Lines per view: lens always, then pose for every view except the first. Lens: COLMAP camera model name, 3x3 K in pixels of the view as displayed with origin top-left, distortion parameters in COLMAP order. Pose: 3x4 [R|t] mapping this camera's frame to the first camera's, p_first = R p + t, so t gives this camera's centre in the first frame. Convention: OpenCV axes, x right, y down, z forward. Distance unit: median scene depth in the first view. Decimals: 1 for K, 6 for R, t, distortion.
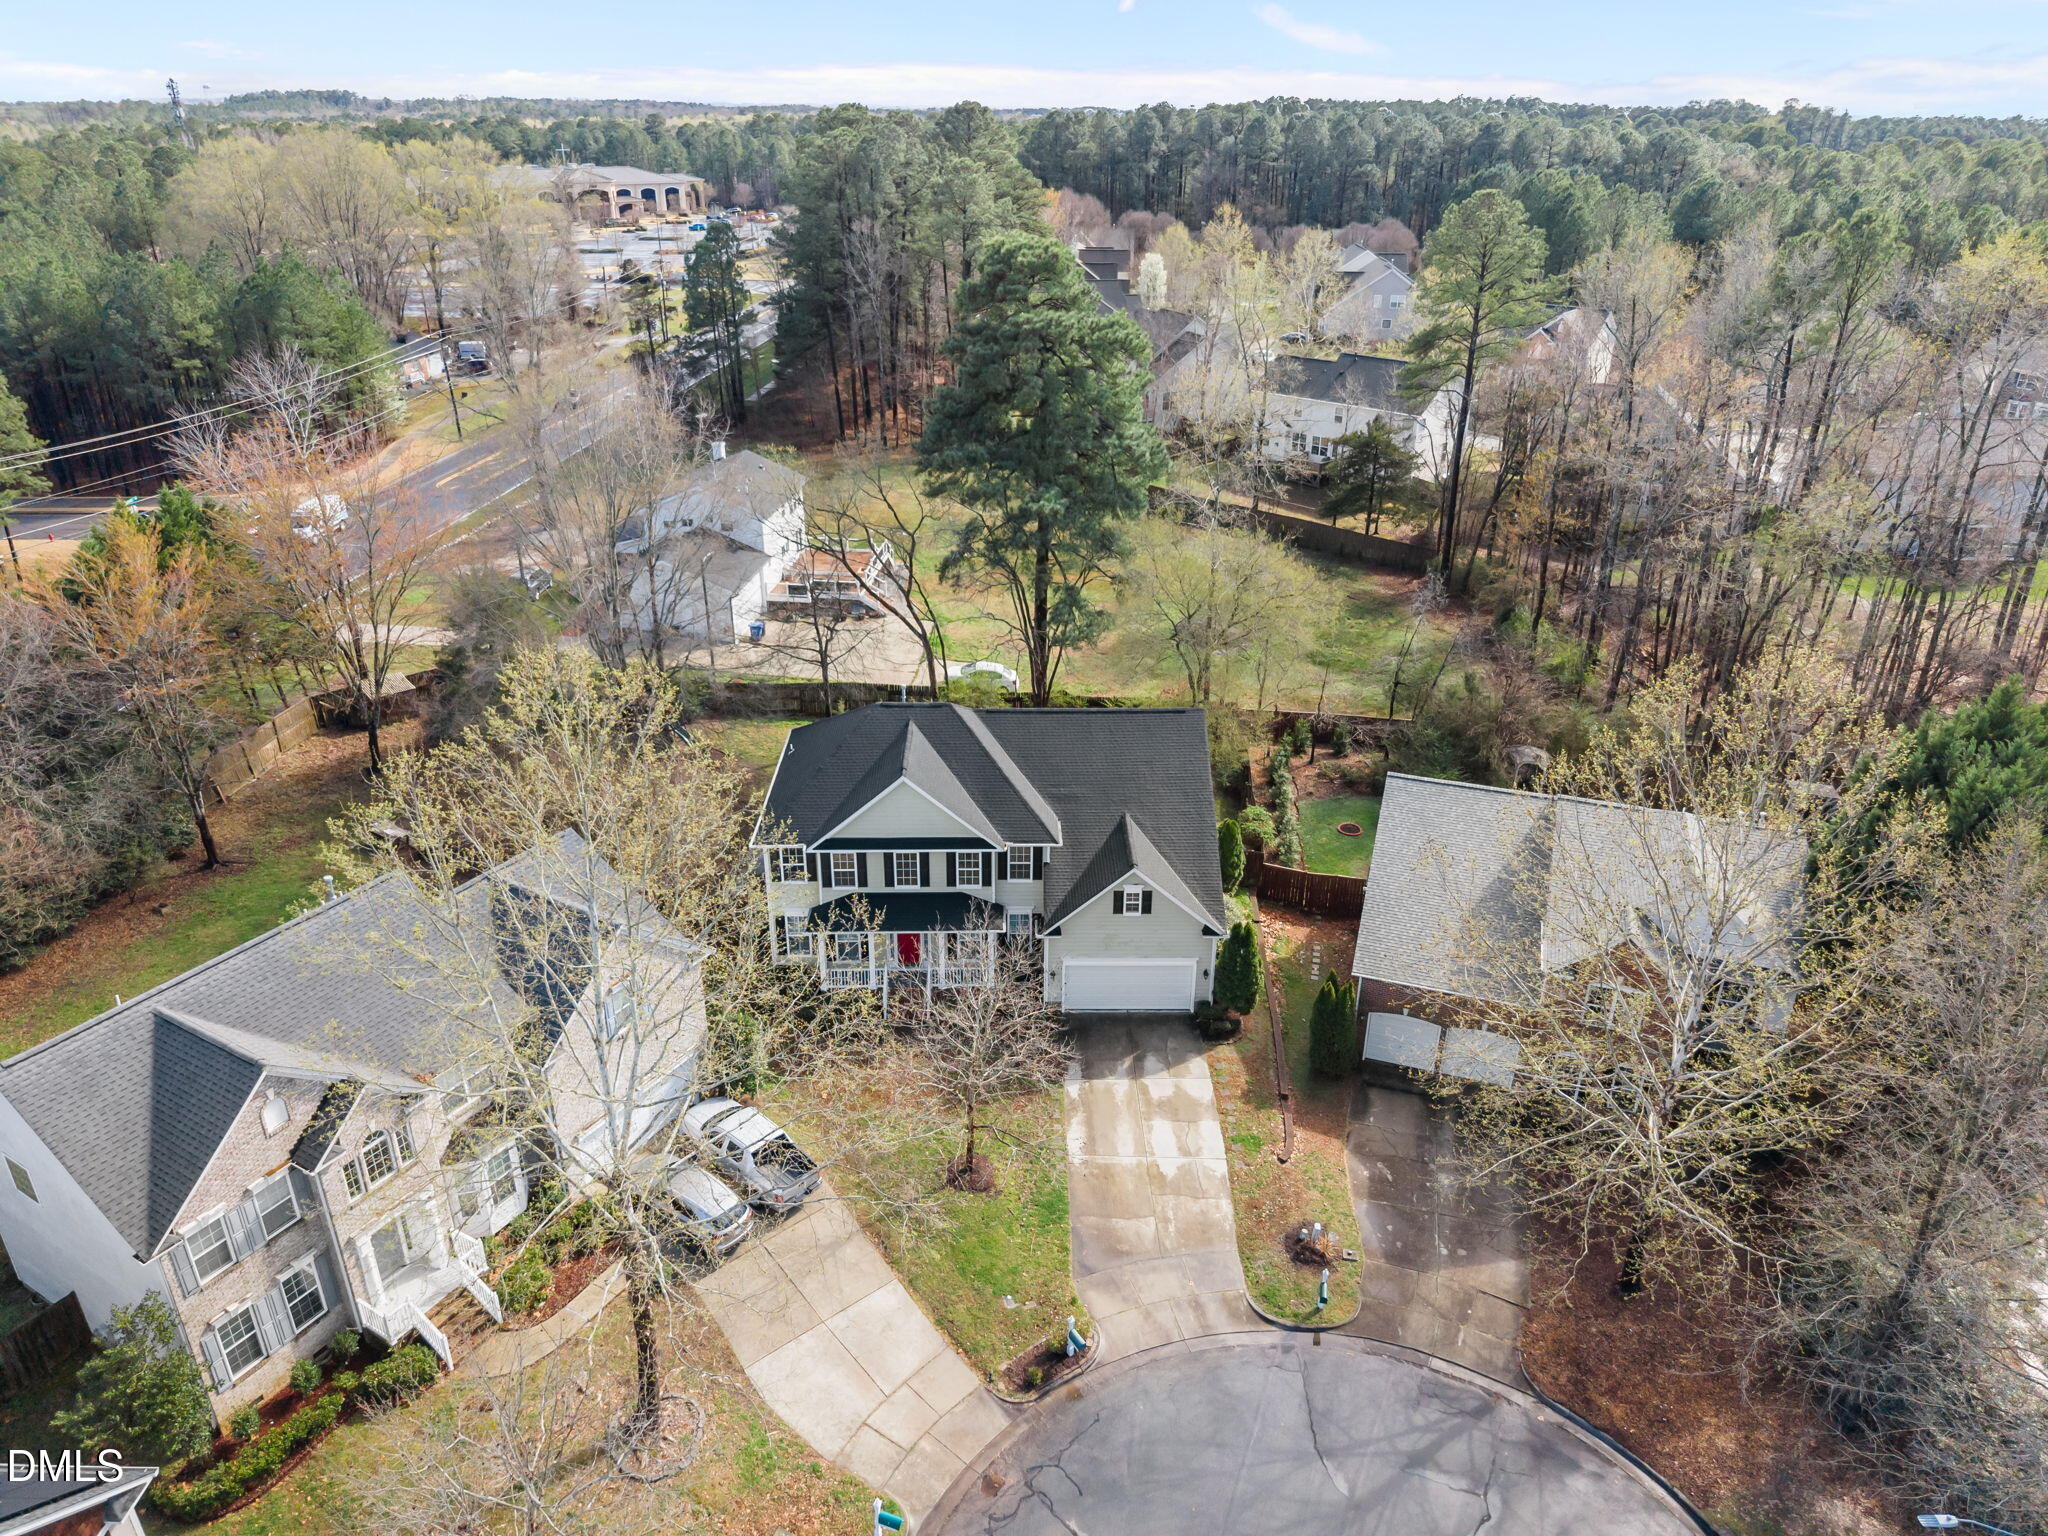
lens RADIAL K [[1244.4, 0, 1005.1], [0, 1244.4, 755.7], [0, 0, 1]] dist [0.009171, -0.010875]
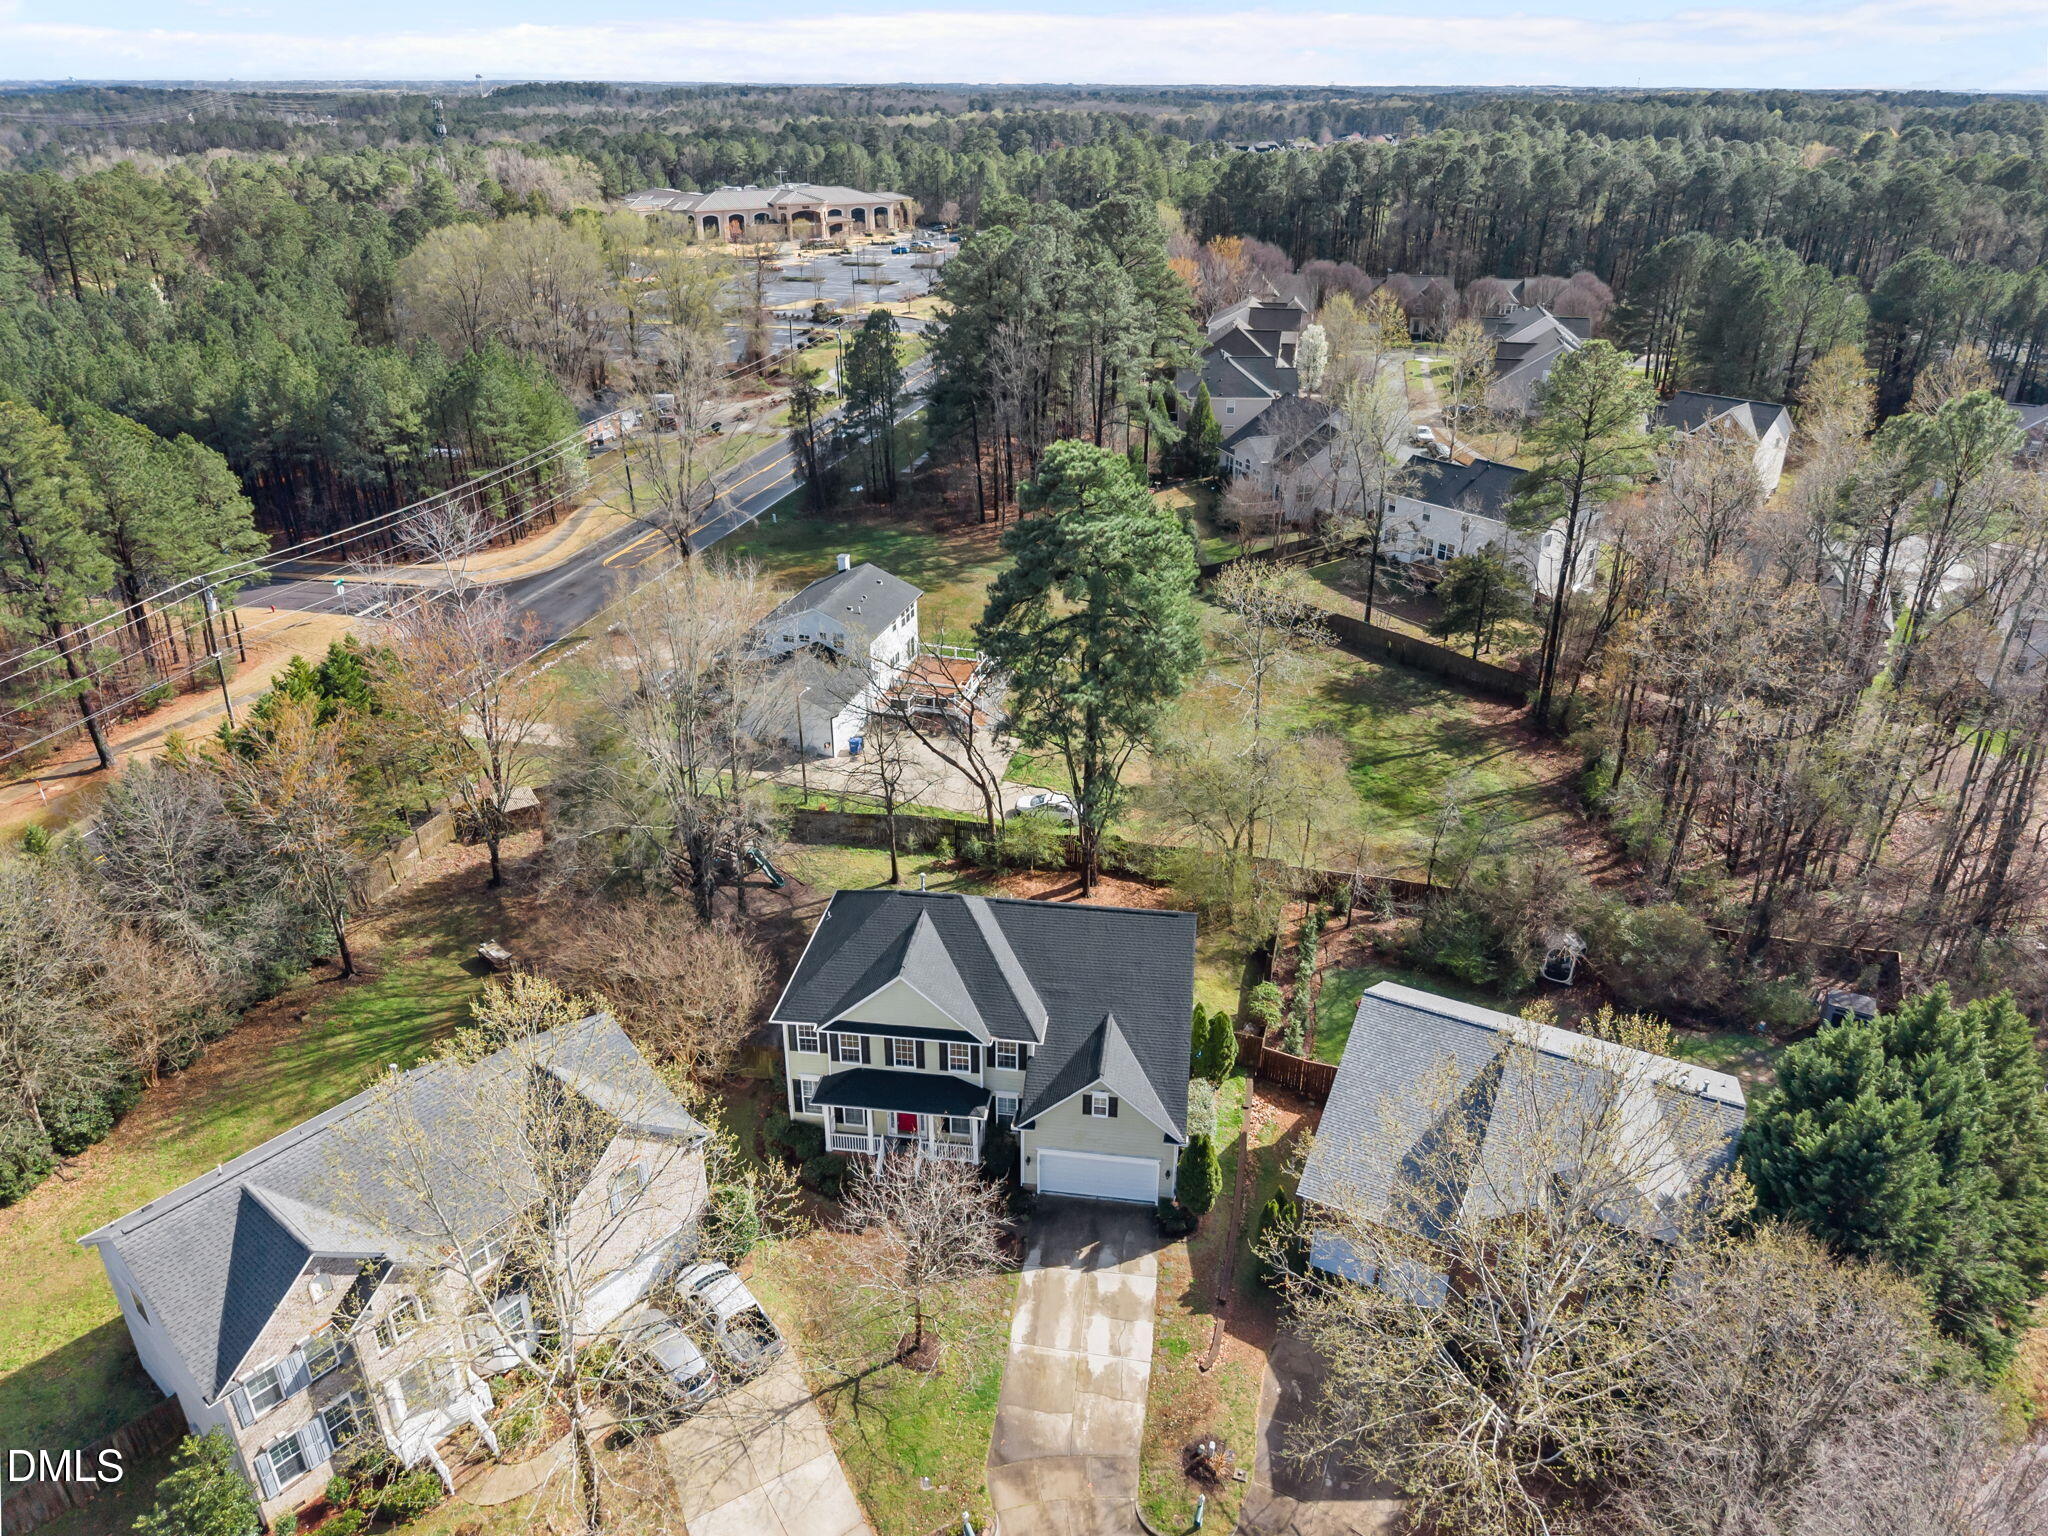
lens RADIAL K [[1244.4, 0, 1027.5], [0, 1244.4, 760.5], [0, 0, 1]] dist [0.009171, -0.010875]
pose [[0.990304, 0.060465, -0.125068, 0.146109], [-0.060414, 0.998165, 0.004205, -0.173152], [0.125092, 0.003392, 0.992139, -0.094032]]
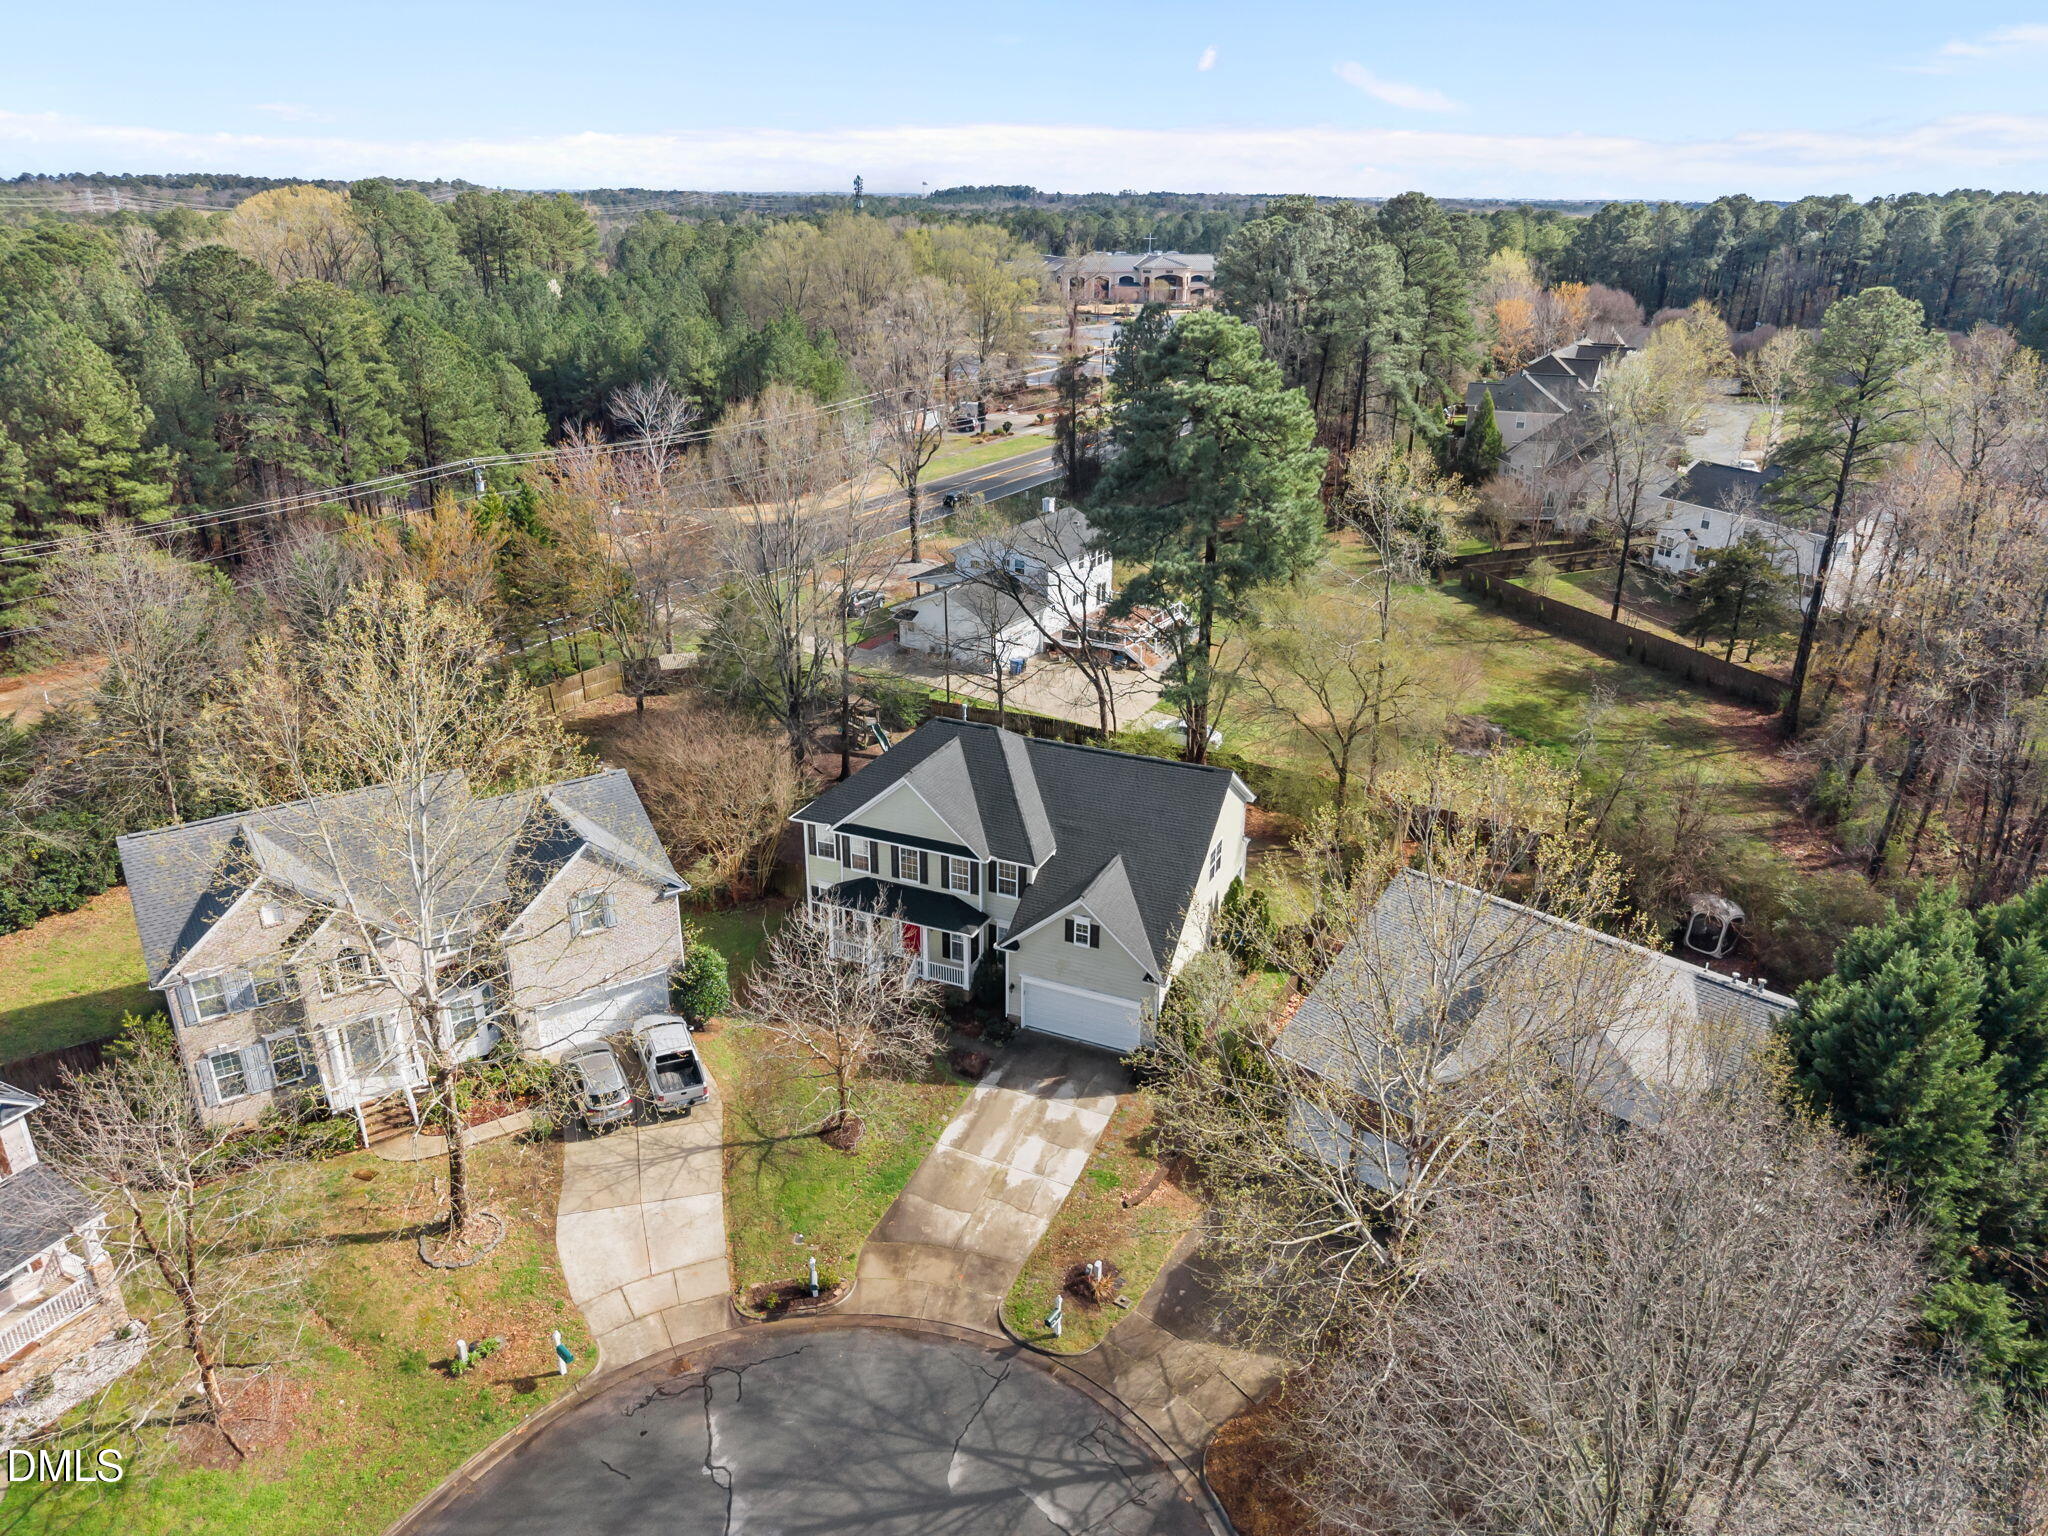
lens RADIAL K [[1244.4, 0, 1068.2], [0, 1244.4, 762.9], [0, 0, 1]] dist [0.009171, -0.010875]
pose [[0.924555, 0.158251, -0.346634, 0.397124], [-0.177330, 0.983863, -0.023810, 0.003471], [0.337273, 0.083482, 0.937698, 0.004038]]
